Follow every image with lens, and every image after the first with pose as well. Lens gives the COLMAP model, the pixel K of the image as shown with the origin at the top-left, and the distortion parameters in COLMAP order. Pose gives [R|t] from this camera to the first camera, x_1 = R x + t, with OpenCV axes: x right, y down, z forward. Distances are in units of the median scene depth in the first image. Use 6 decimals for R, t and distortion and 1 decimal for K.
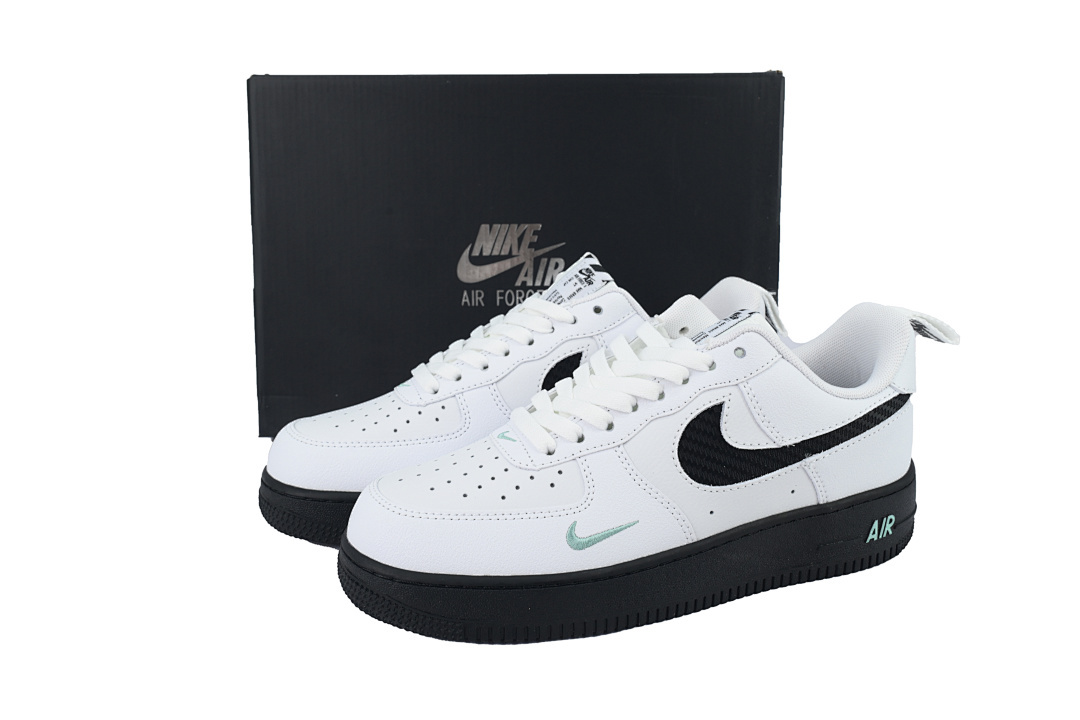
lens RADIAL K [[957.4, 0, 540.0], [0, 957.4, 360.0], [0, 0, 1]] dist [0.062783, 0.002107]
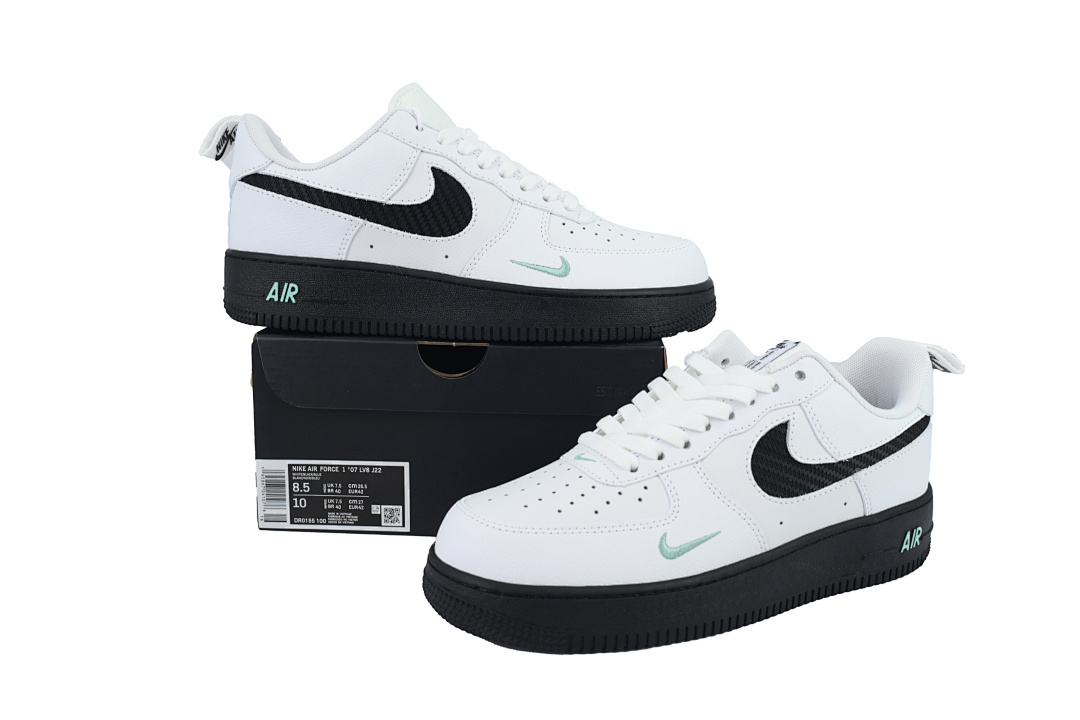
lens RADIAL K [[957.4, 0, 540.0], [0, 957.4, 360.0], [0, 0, 1]] dist [0.062783, 0.002107]
pose [[0.988950, -0.000654, 0.148248, -0.250517], [0.012633, 0.996725, -0.079879, 0.058895], [-0.147710, 0.080869, 0.985719, -0.043311]]
